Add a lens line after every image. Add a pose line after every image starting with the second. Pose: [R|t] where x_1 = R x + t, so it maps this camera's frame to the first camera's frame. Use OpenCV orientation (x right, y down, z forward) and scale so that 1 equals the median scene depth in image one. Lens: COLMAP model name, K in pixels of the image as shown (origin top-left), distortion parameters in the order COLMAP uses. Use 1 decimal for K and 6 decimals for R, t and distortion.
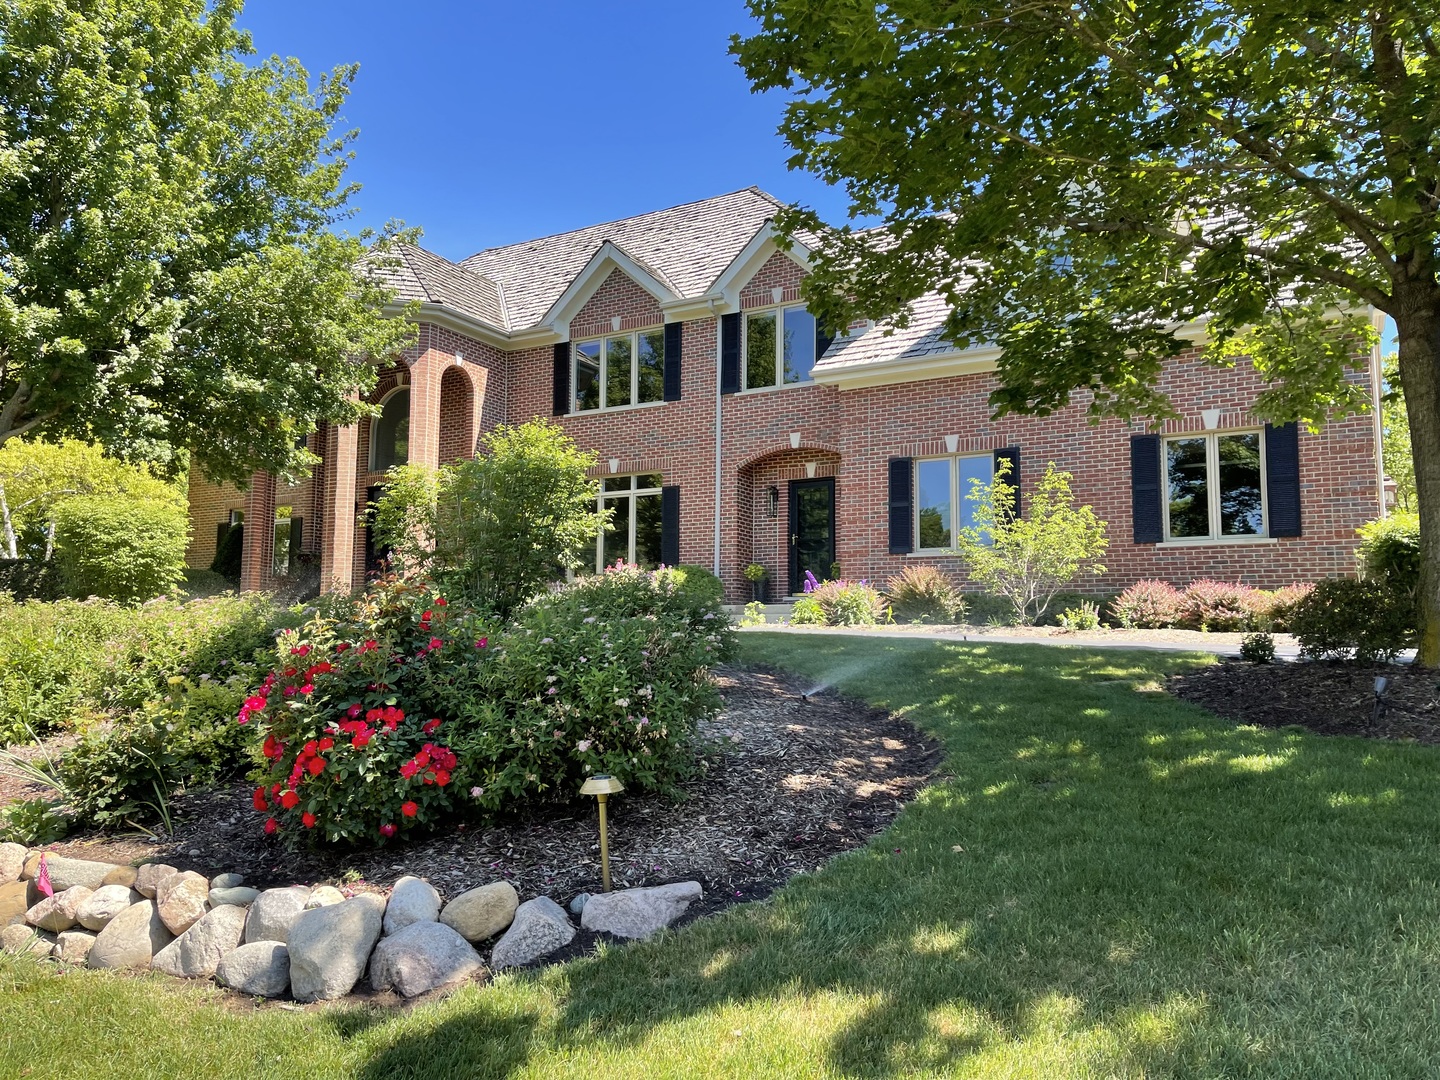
lens RADIAL K [[1092.4, 0, 720.0], [0, 1092.4, 540.0], [0, 0, 1]] dist [0.062358, -0.000357]
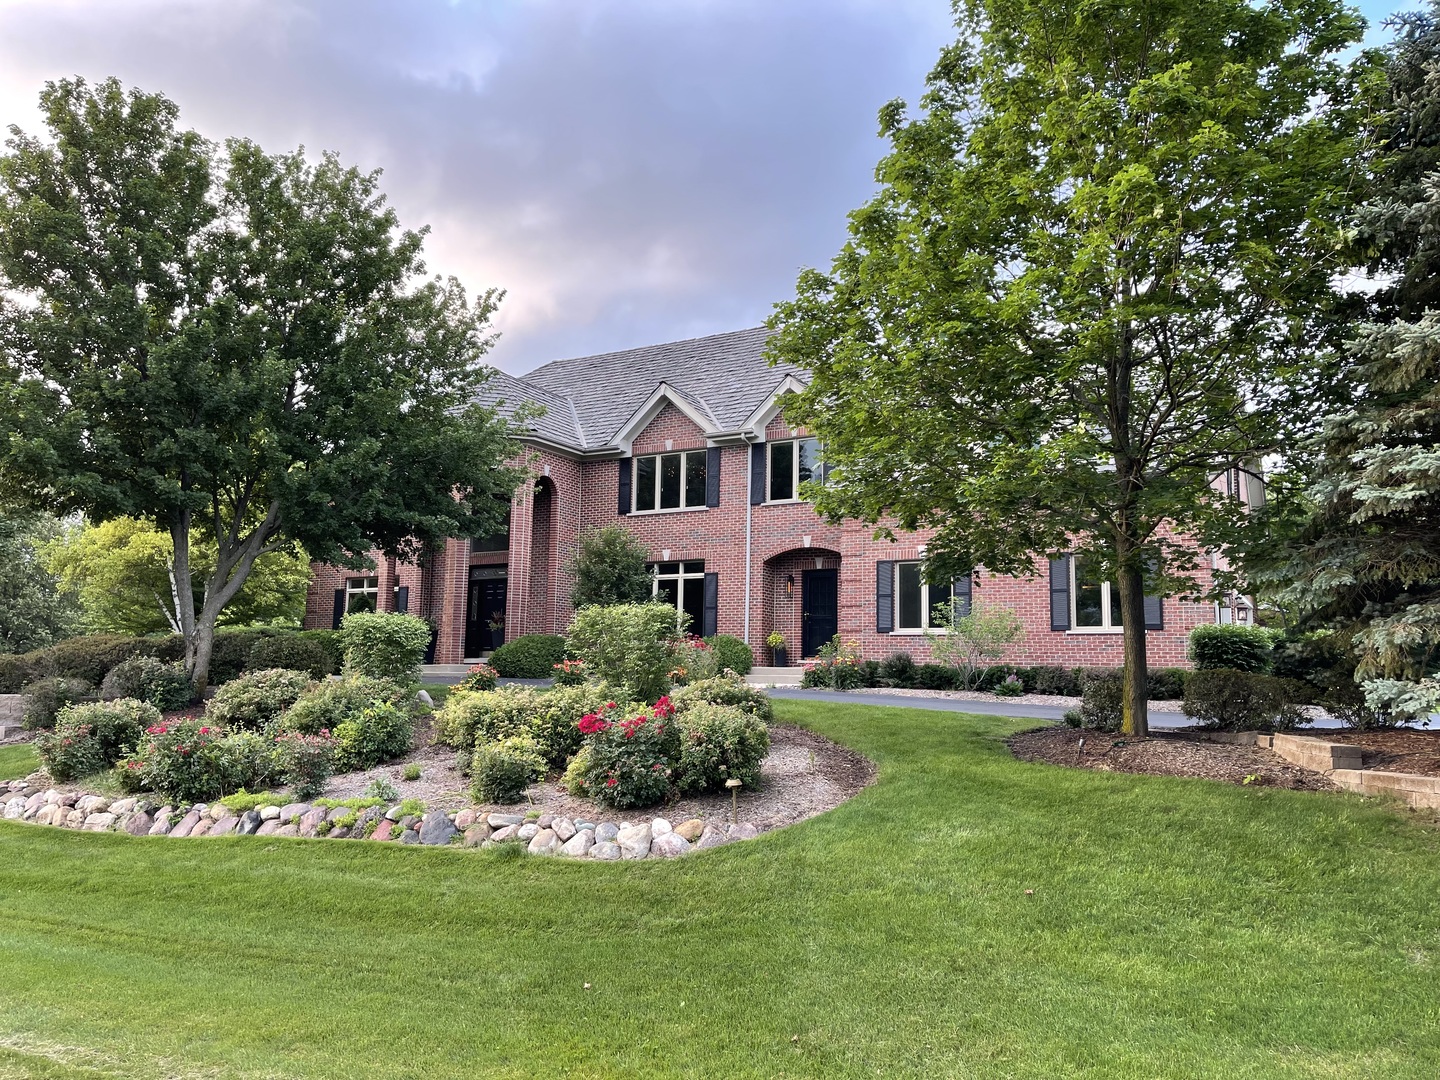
lens RADIAL K [[1092.4, 0, 720.0], [0, 1092.4, 540.0], [0, 0, 1]] dist [0.062358, -0.000357]
pose [[0.999868, 0.009262, -0.013347, -0.017854], [-0.009642, 0.999541, -0.028724, -0.051776], [0.013075, 0.028849, 0.999498, -0.300478]]
